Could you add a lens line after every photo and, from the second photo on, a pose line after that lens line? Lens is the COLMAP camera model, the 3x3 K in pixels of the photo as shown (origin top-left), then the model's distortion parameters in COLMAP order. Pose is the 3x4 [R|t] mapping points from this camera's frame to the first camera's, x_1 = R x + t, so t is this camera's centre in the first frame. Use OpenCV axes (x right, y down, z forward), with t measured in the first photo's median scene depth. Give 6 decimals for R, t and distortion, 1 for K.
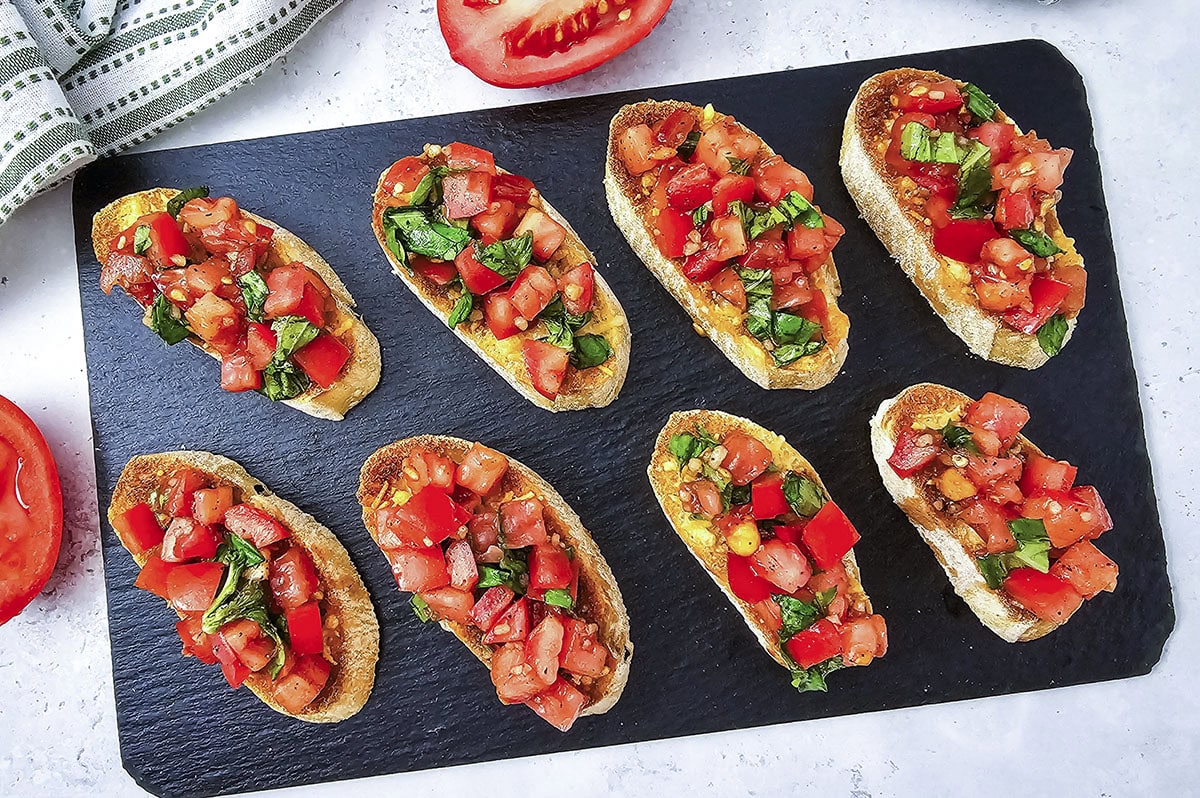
lens RADIAL K [[444.2, 0, 541.9], [0, 444.2, 426.0], [0, 0, 1]] dist [0.000278, -0.000295]
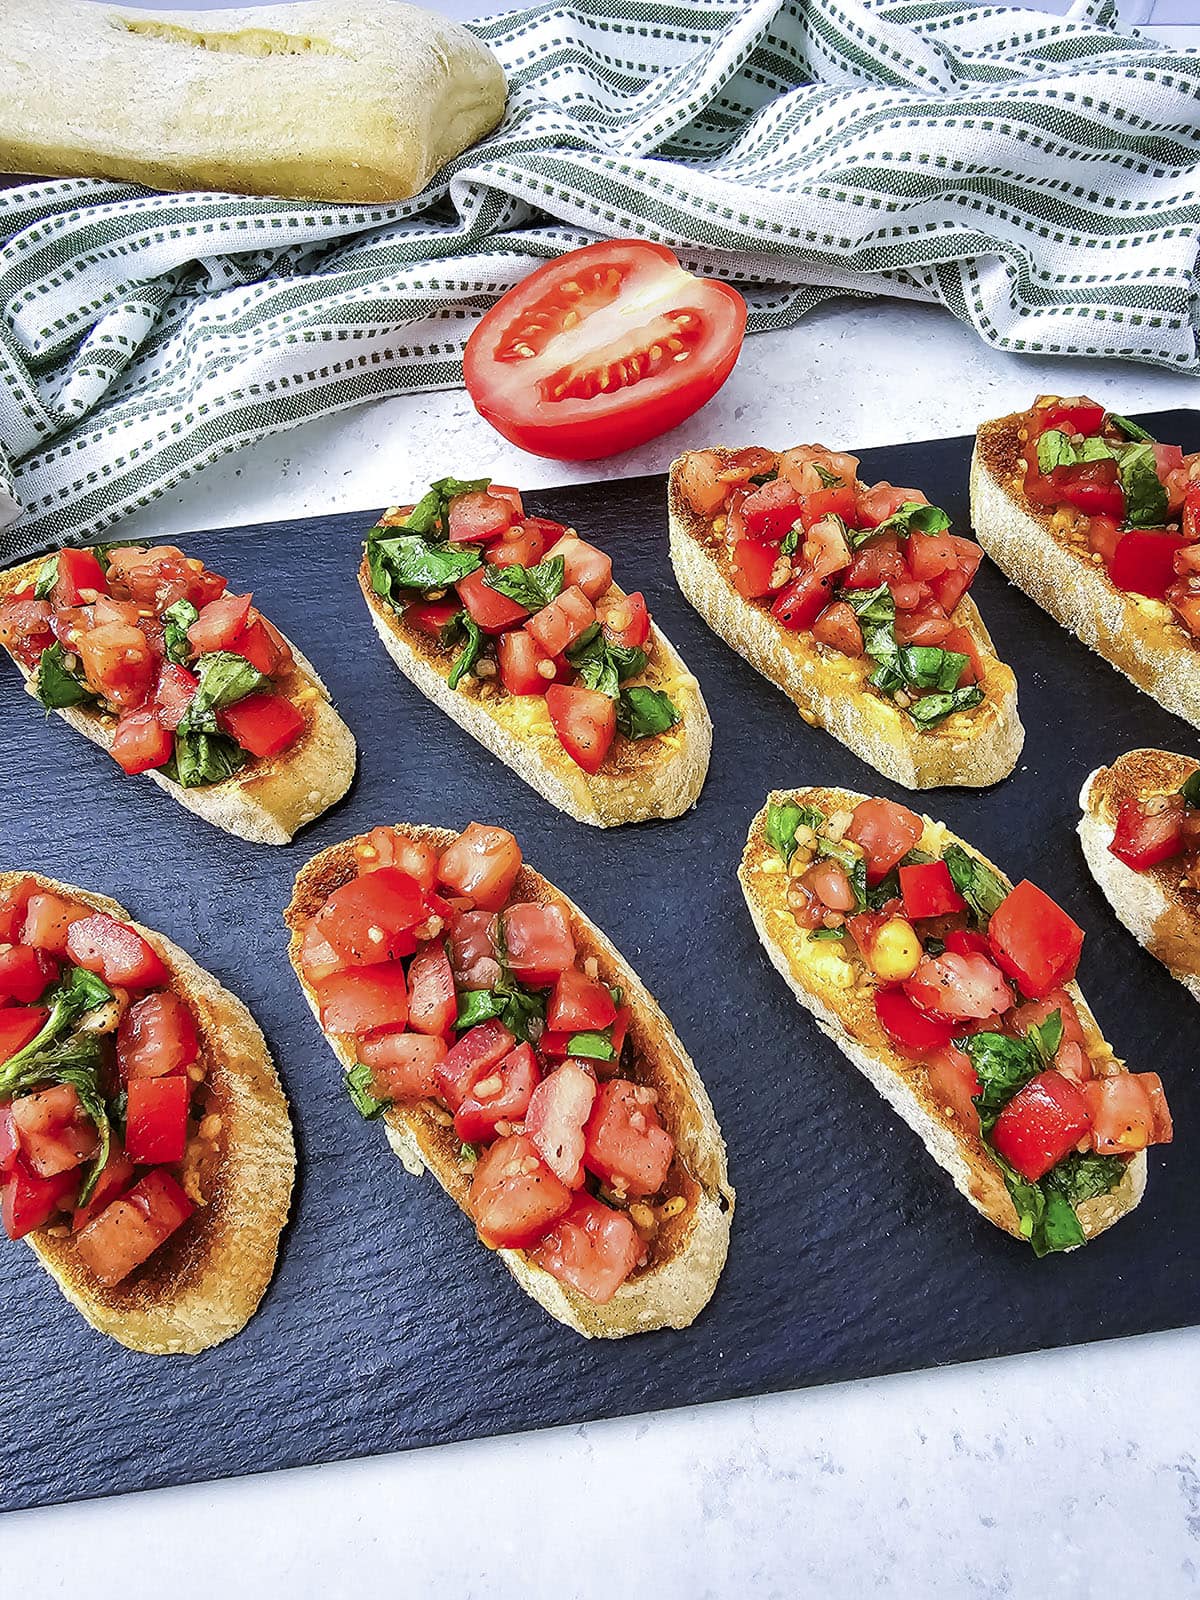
lens RADIAL K [[635.8, 0, 604.4], [0, 635.8, 798.8], [0, 0, 1]] dist [-0.000805, -0.000428]
pose [[0.999898, -0.007311, -0.012281, 0.055898], [0.003651, 0.961420, -0.275062, 0.246122], [0.013818, 0.274989, 0.961348, 0.080758]]
